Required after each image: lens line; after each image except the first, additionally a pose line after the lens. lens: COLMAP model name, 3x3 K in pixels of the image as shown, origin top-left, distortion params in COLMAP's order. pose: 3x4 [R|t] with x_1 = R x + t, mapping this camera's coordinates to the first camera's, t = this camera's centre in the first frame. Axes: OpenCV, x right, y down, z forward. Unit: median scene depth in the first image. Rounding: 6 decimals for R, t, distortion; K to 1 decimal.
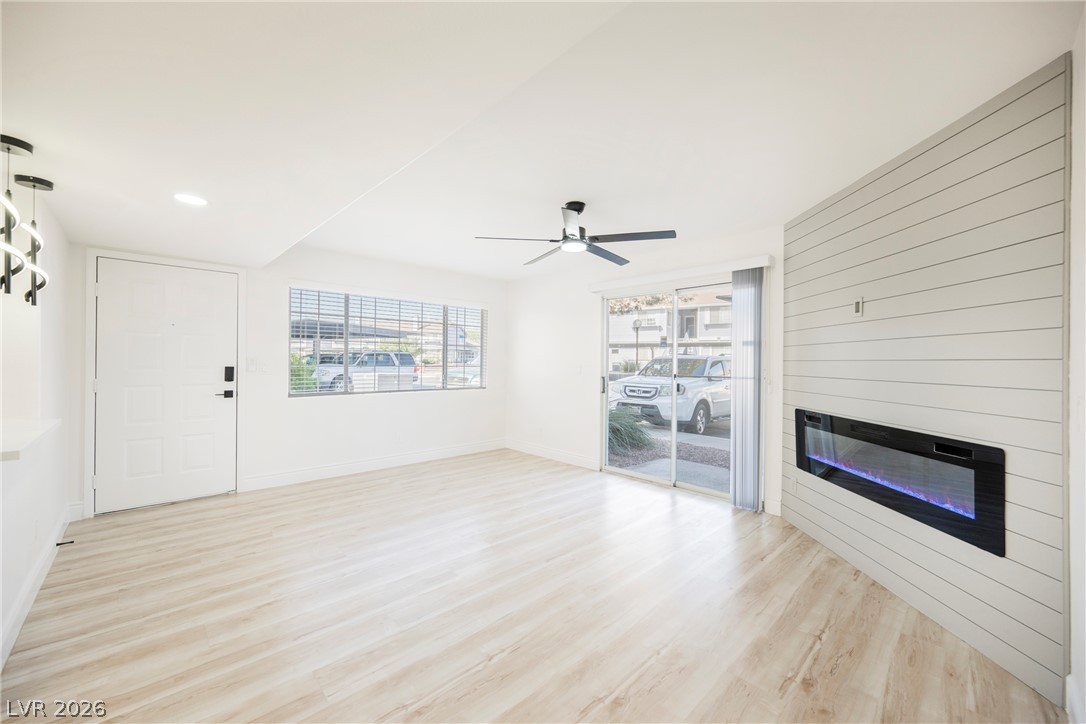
lens RADIAL K [[424.7, 0, 546.7], [0, 424.7, 361.6], [0, 0, 1]] dist [-0.002336, 0.000197]
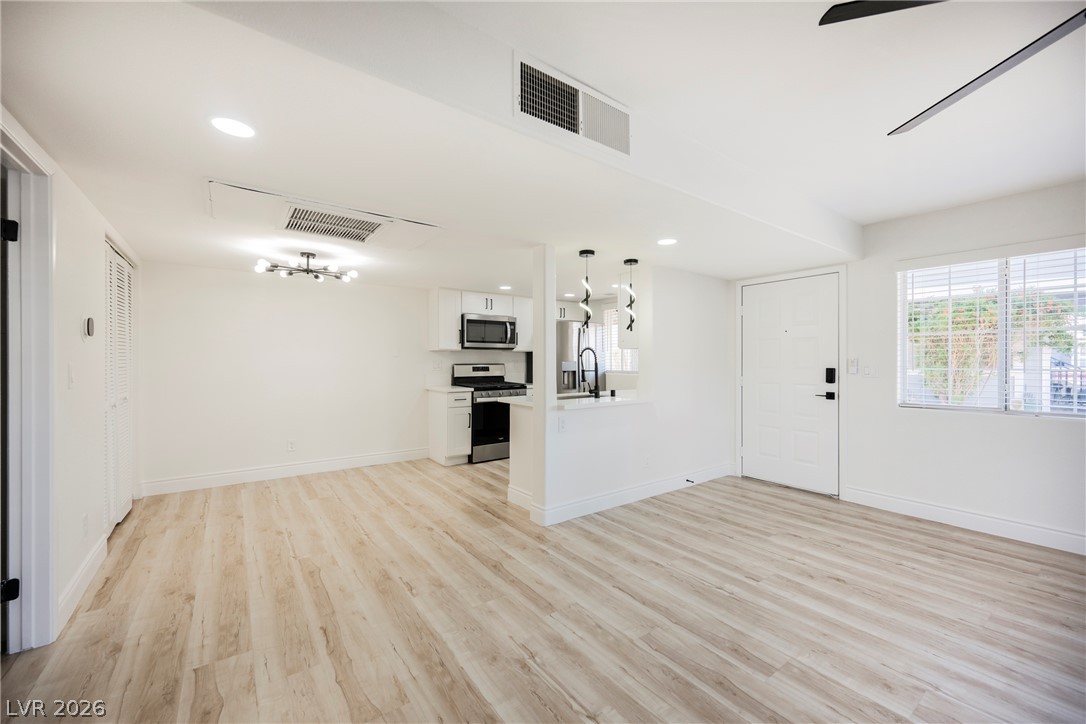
lens RADIAL K [[424.7, 0, 542.1], [0, 424.7, 363.6], [0, 0, 1]] dist [-0.002336, 0.000197]
pose [[-0.134798, -0.003330, -0.990868, 0.385238], [-0.000334, 0.999994, -0.003315, 0.005418], [0.990873, -0.000116, -0.134798, 0.556179]]
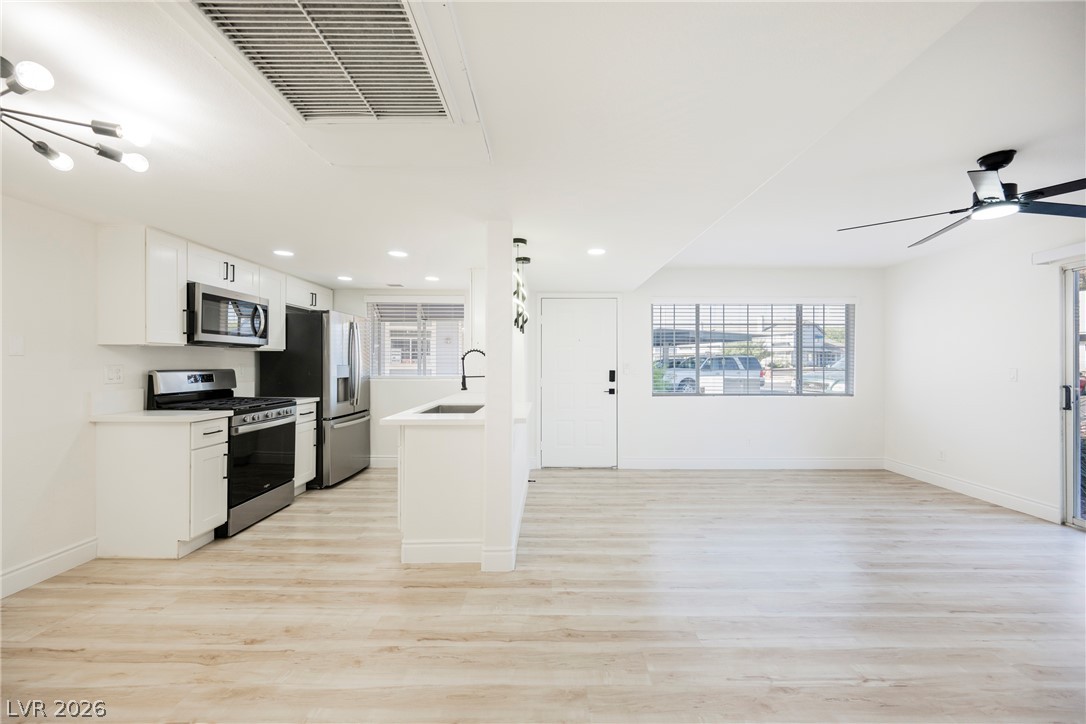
lens RADIAL K [[424.7, 0, 543.5], [0, 424.7, 362.7], [0, 0, 1]] dist [-0.002336, 0.000197]
pose [[0.716555, -0.011944, -0.697429, 0.010410], [0.007163, 0.999927, -0.009765, -0.000063], [0.697494, 0.002001, 0.716588, -0.094333]]
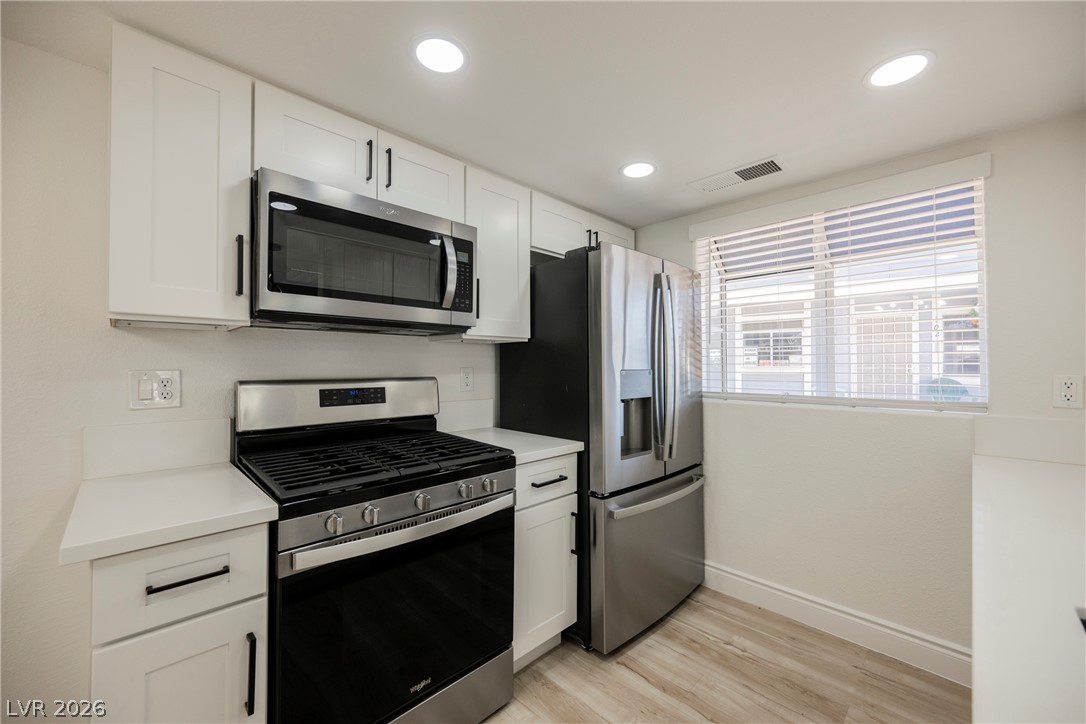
lens RADIAL K [[424.7, 0, 545.6], [0, 424.7, 361.7], [0, 0, 1]] dist [-0.002336, 0.000197]
pose [[0.021913, -0.022561, -0.999505, -0.802468], [0.002230, 0.999744, -0.022517, -0.008168], [0.999757, -0.001735, 0.021958, 0.289801]]
